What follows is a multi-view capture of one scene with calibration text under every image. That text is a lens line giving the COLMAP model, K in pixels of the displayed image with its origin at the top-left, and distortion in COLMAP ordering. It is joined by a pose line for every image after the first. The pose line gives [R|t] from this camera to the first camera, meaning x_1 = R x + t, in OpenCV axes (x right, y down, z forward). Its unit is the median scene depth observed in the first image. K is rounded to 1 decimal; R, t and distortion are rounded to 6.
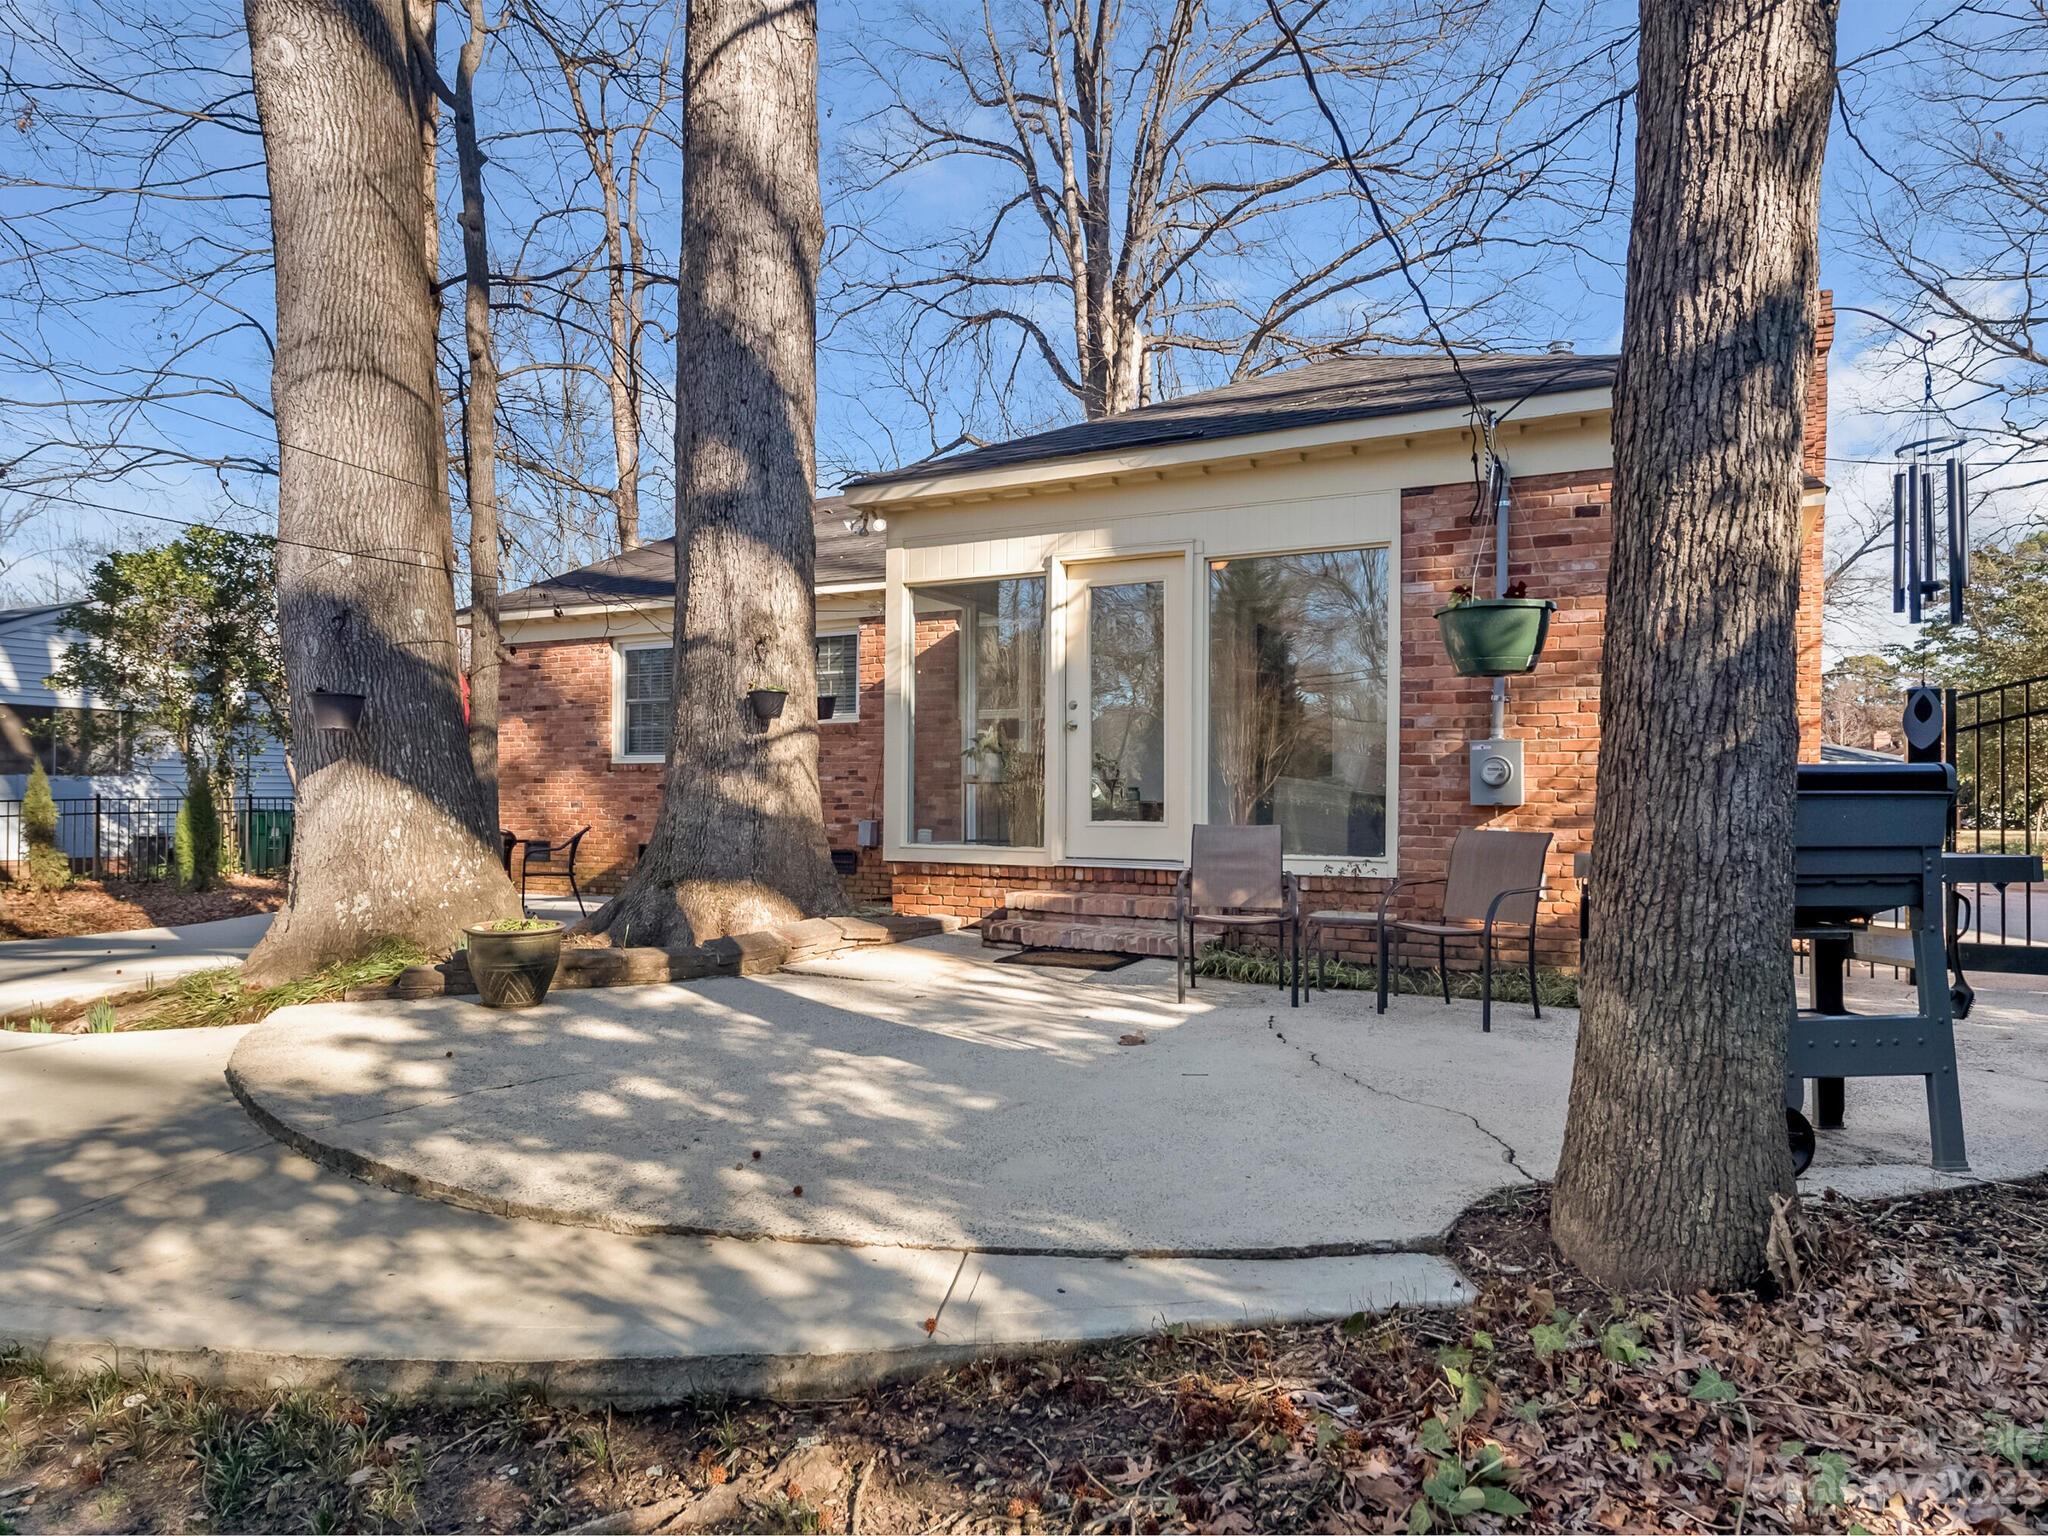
lens RADIAL K [[1240.0, 0, 1019.6], [0, 1240.0, 799.0], [0, 0, 1]] dist [0.002564, 0.000062]
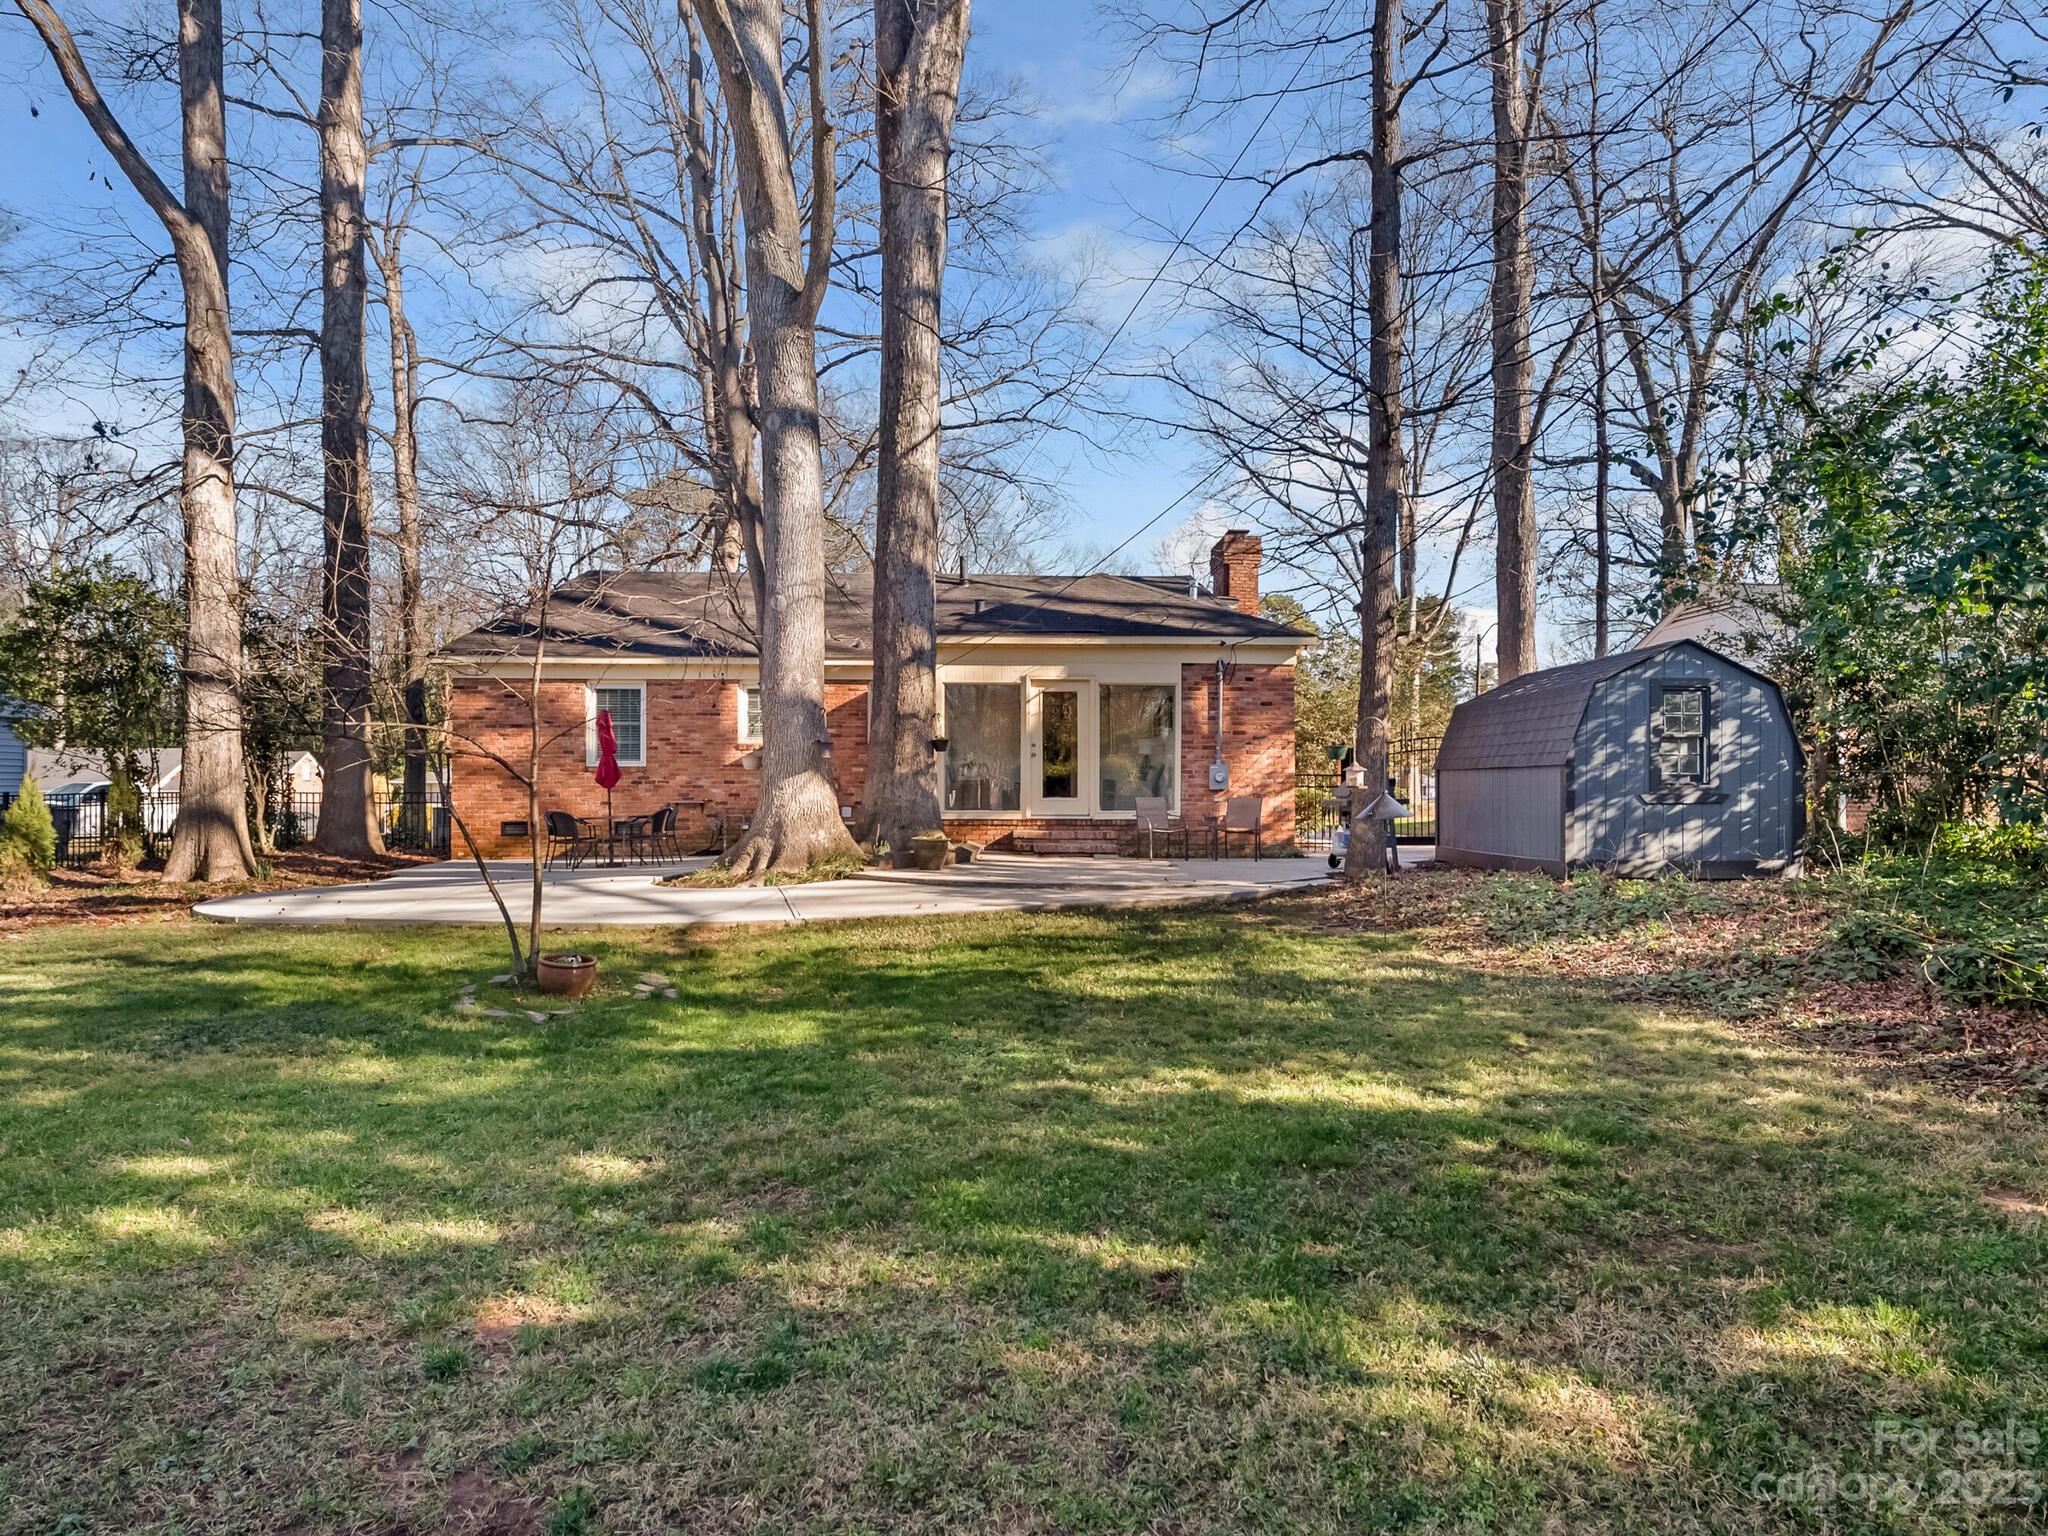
lens RADIAL K [[1240.0, 0, 1019.6], [0, 1240.0, 799.0], [0, 0, 1]] dist [0.002564, 0.000062]
pose [[0.878938, -0.003662, 0.476923, -1.012655], [0.004193, 0.999991, -0.000049, 0.020716], [-0.476918, 0.002043, 0.878945, -0.906148]]
